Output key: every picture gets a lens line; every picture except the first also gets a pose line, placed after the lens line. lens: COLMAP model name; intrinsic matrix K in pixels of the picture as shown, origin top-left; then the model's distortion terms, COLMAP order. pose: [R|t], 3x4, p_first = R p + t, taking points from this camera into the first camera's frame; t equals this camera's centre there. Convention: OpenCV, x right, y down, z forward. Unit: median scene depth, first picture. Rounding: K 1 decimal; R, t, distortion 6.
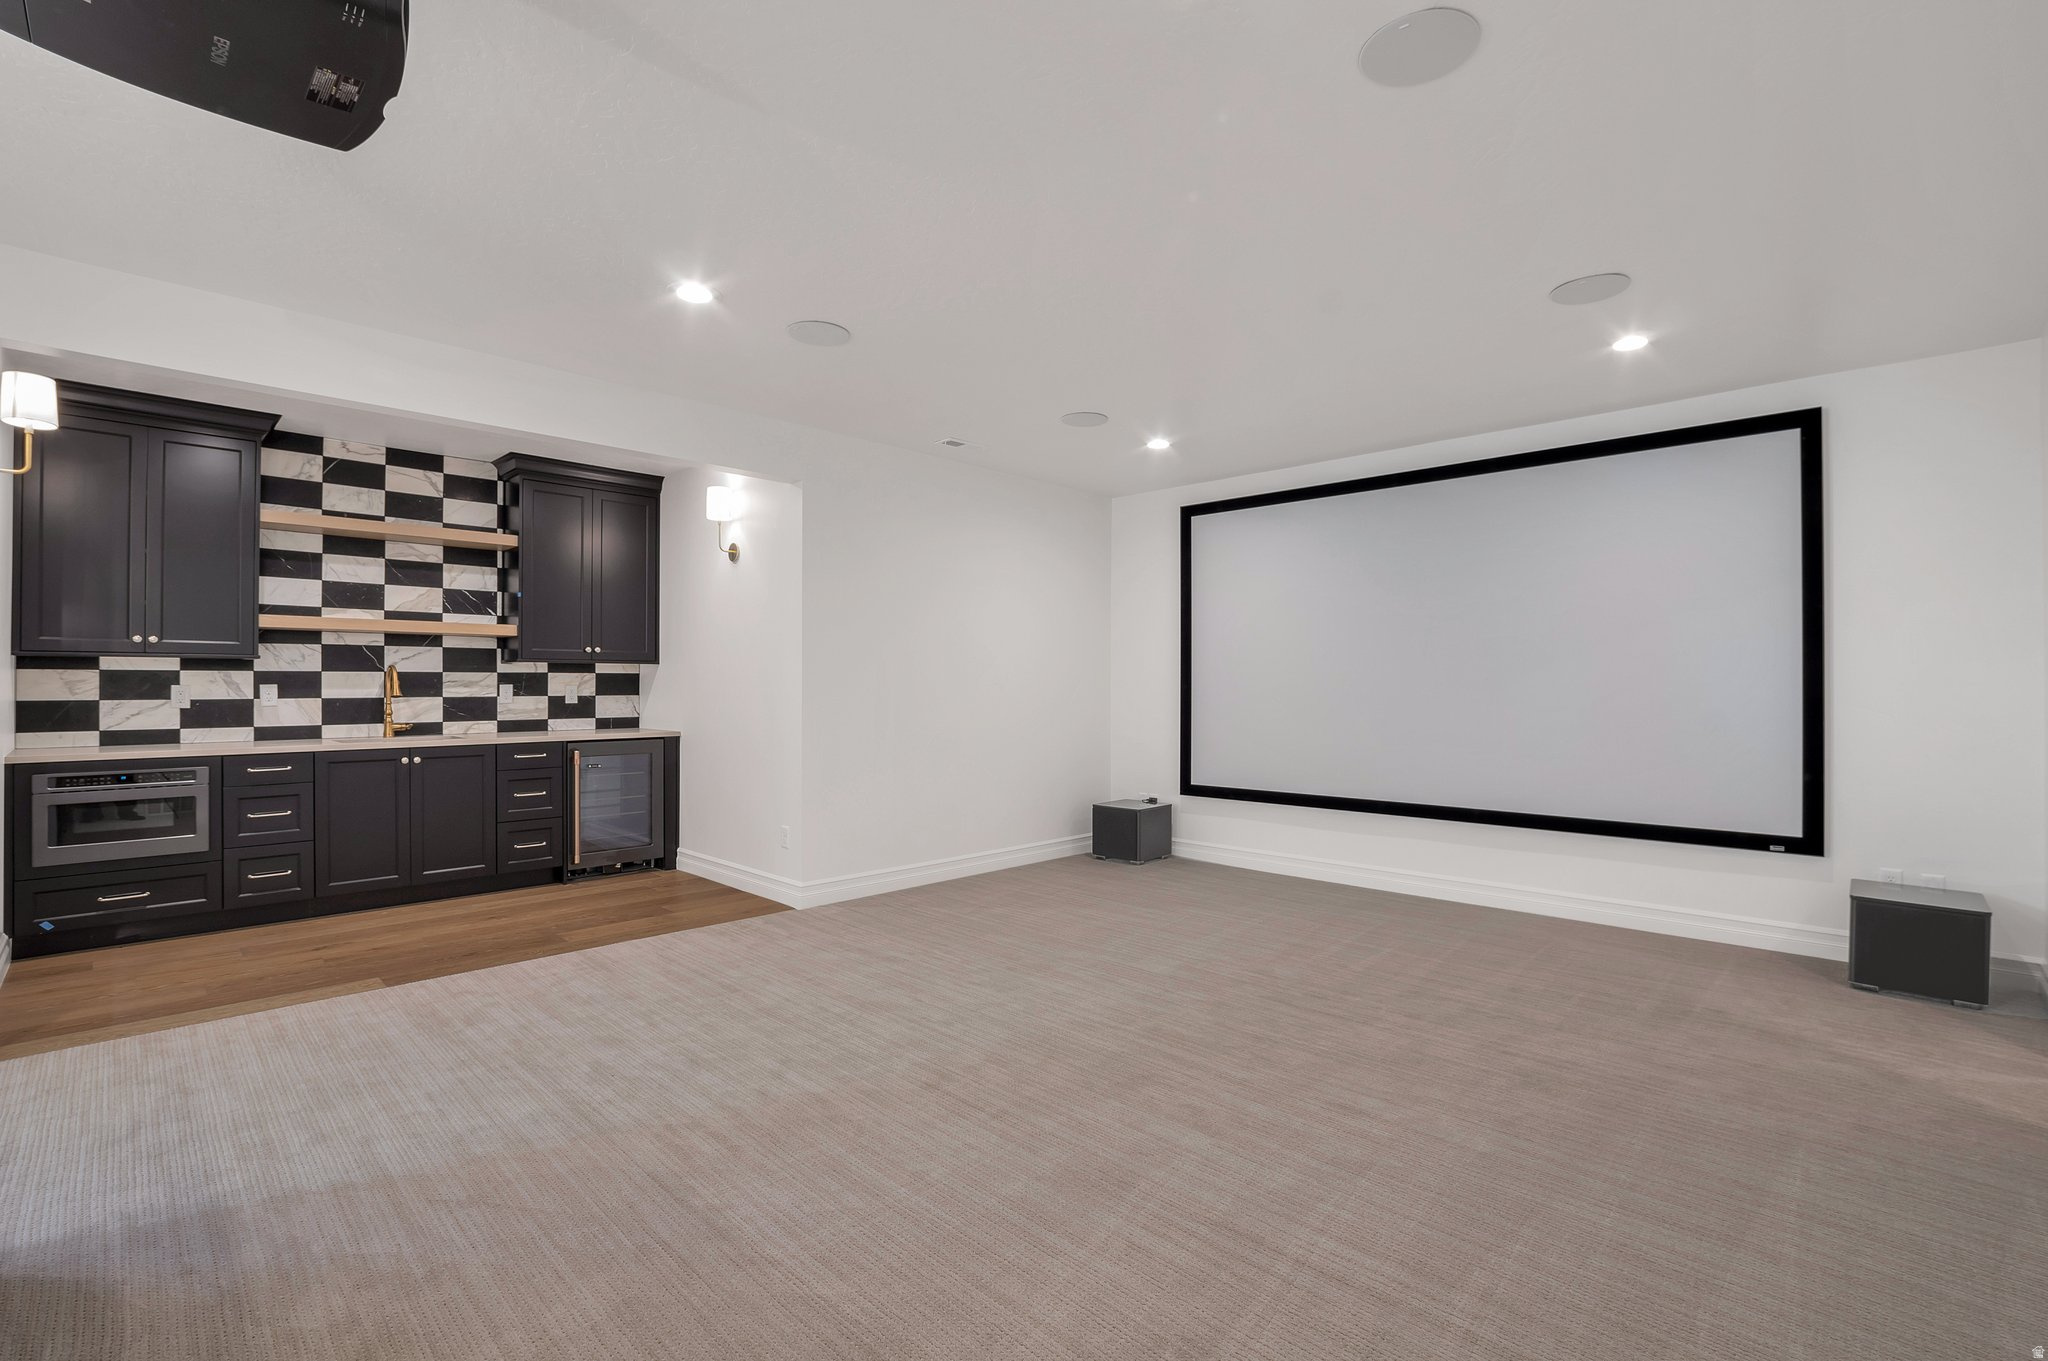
lens RADIAL K [[915.9, 0, 1032.2], [0, 915.9, 678.5], [0, 0, 1]] dist [-0.030440, 0.002893]
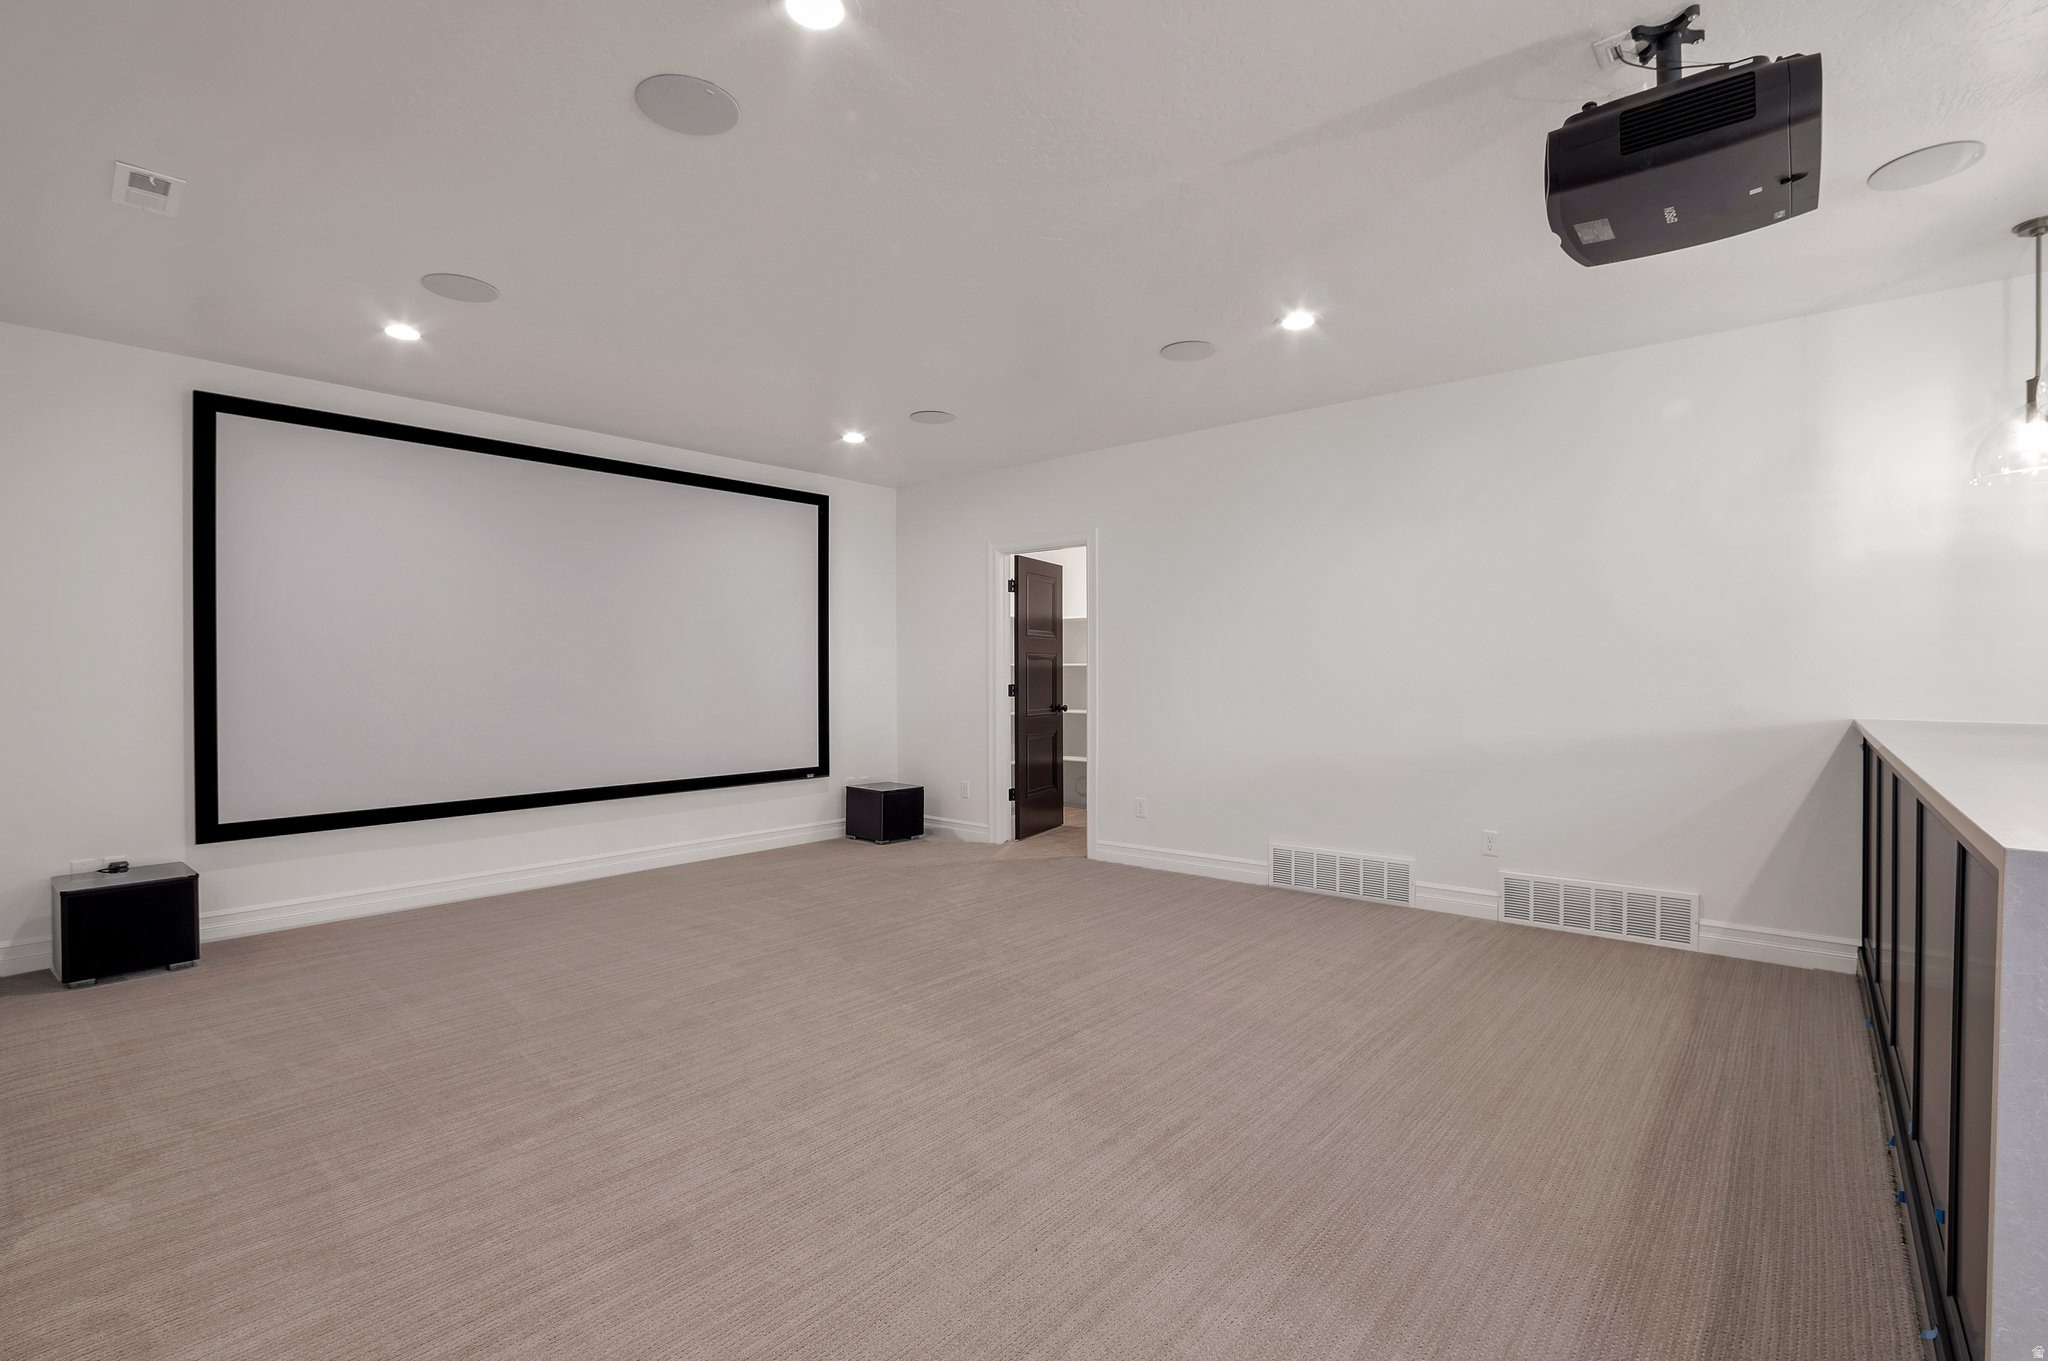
lens RADIAL K [[915.9, 0, 1040.6], [0, 915.9, 679.8], [0, 0, 1]] dist [-0.030440, 0.002893]
pose [[-0.064254, -0.012531, 0.997855, -0.623619], [-0.006030, 0.999908, 0.012168, 0.002093], [-0.997915, -0.005235, -0.064324, 0.572911]]
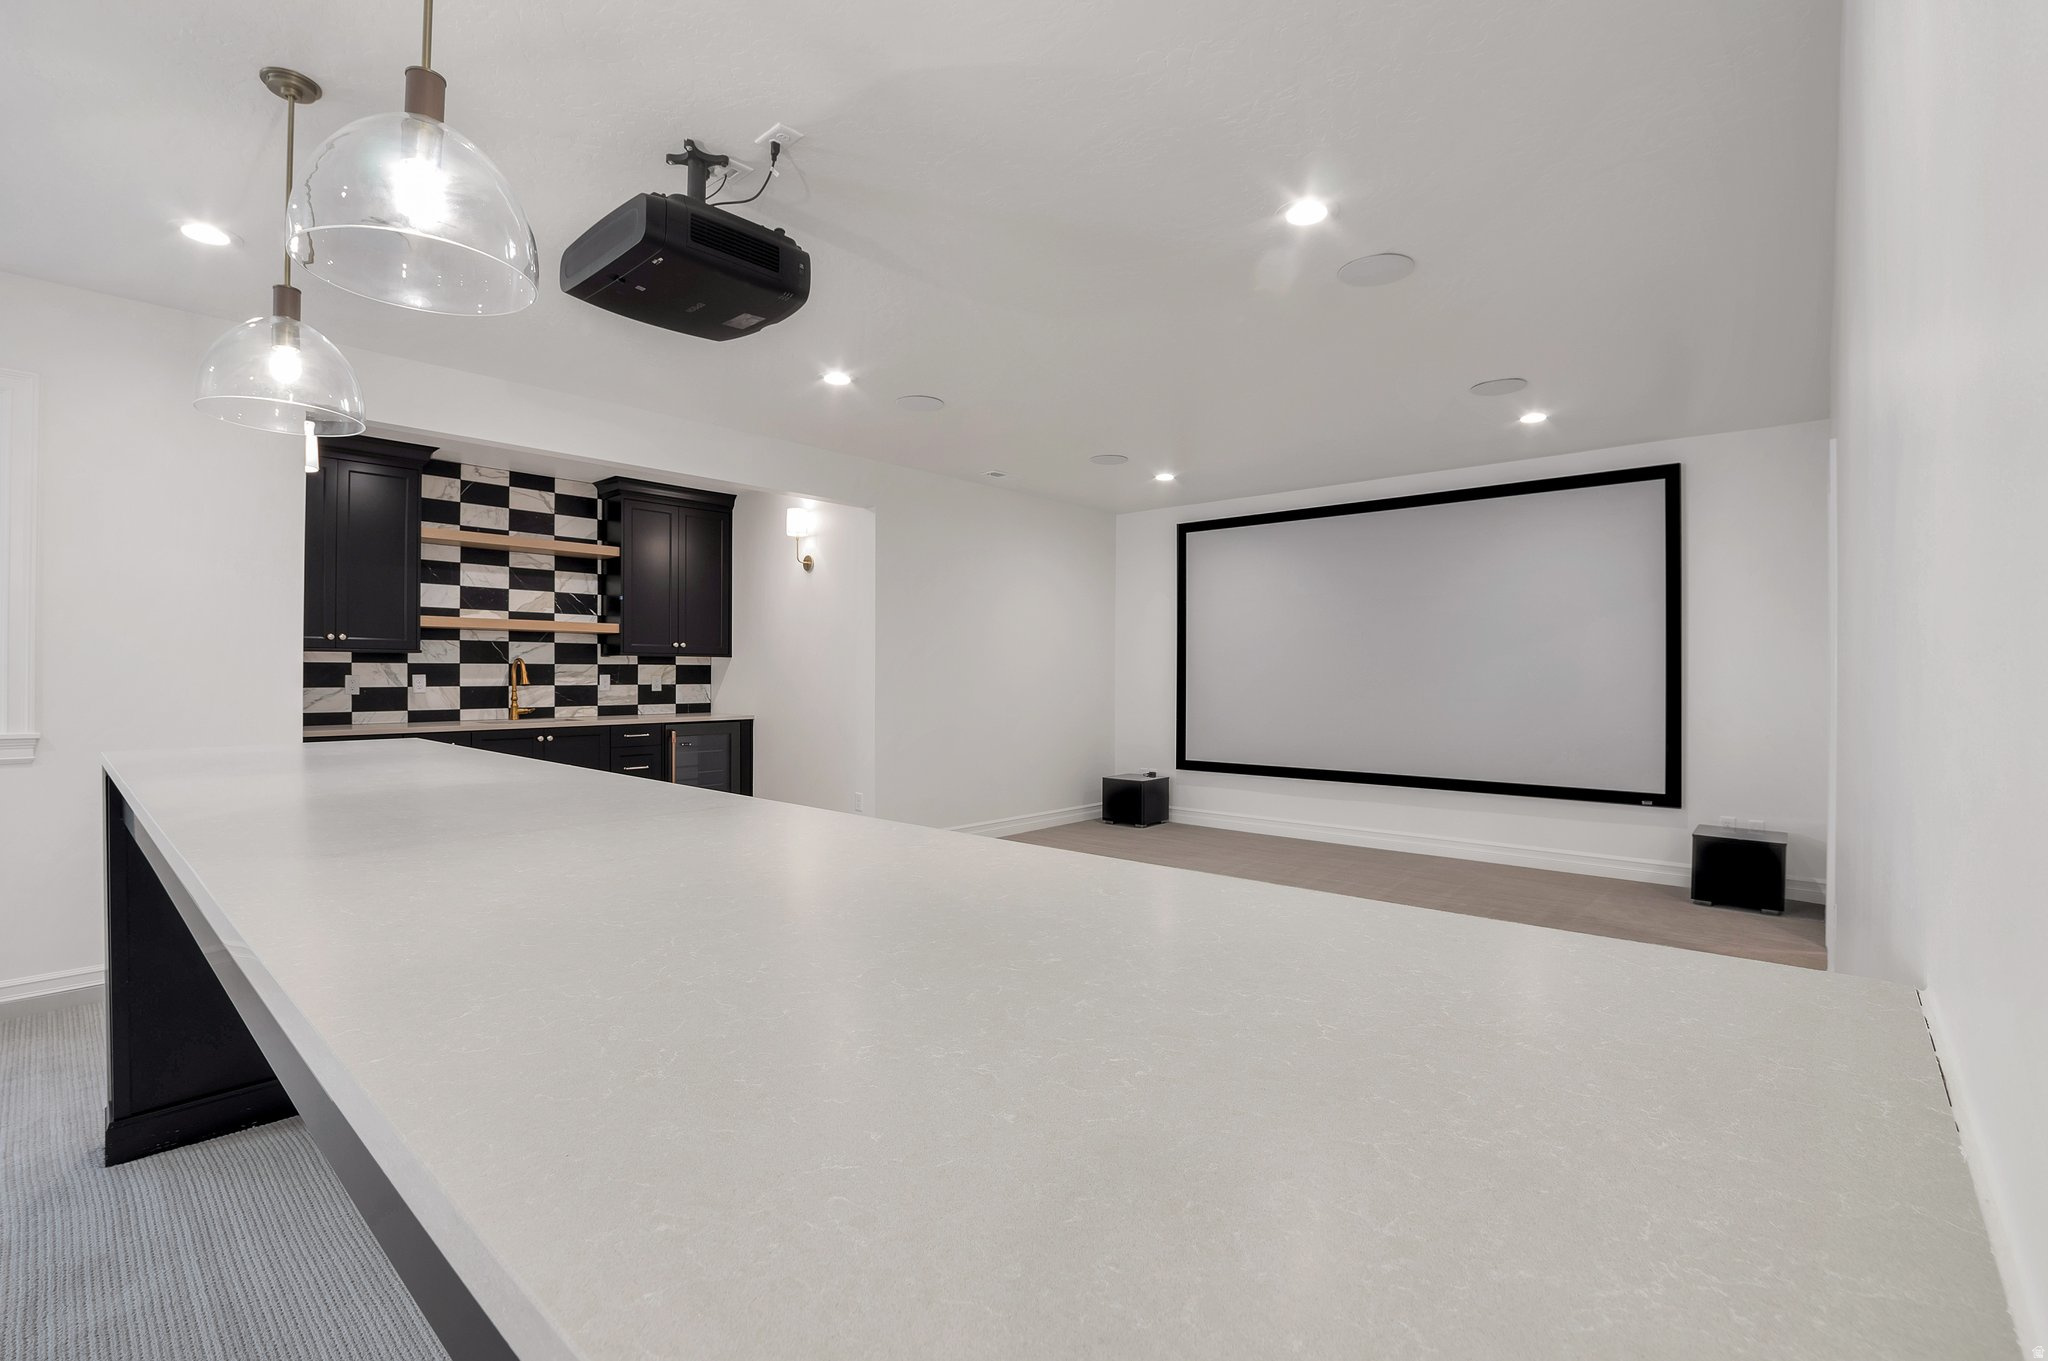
lens RADIAL K [[915.9, 0, 1042.3], [0, 915.9, 671.7], [0, 0, 1]] dist [-0.030440, 0.002893]
pose [[0.998731, 0.001752, 0.050337, -0.088022], [-0.001929, 0.999992, 0.003468, -0.002525], [-0.050331, -0.003561, 0.998726, -0.211187]]
